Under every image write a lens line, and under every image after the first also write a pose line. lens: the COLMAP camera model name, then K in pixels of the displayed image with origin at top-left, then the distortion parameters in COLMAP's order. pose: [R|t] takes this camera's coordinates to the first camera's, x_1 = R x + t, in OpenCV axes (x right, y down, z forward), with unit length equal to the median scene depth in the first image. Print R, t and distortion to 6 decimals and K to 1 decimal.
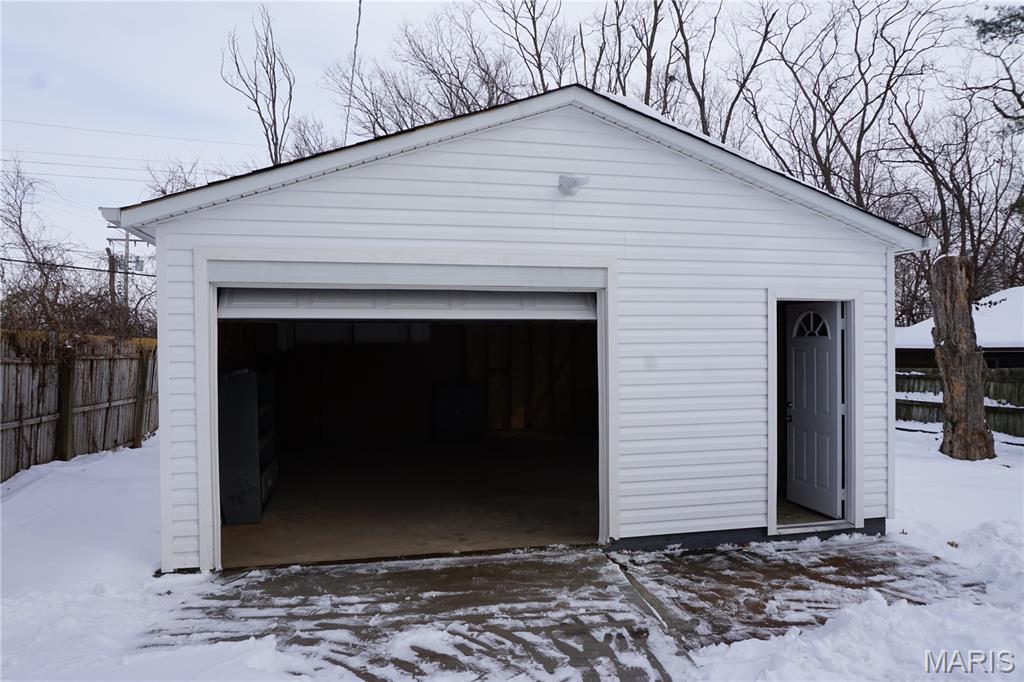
lens RADIAL K [[674.5, 0, 512.7], [0, 674.5, 341.7], [0, 0, 1]] dist [-0.029342, 0.003031]
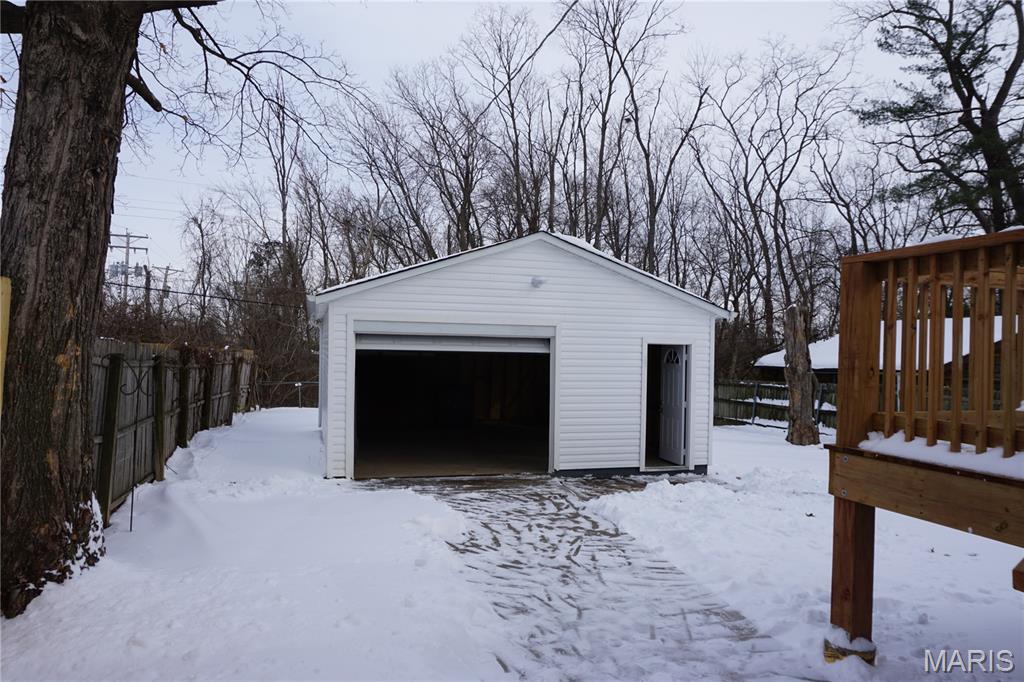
lens RADIAL K [[674.5, 0, 512.7], [0, 674.5, 341.7], [0, 0, 1]] dist [-0.029342, 0.003031]
pose [[0.998067, 0.025184, 0.056808, -0.043505], [-0.024782, 0.999663, -0.007762, -0.023879], [-0.056984, 0.006339, 0.998355, -0.437625]]
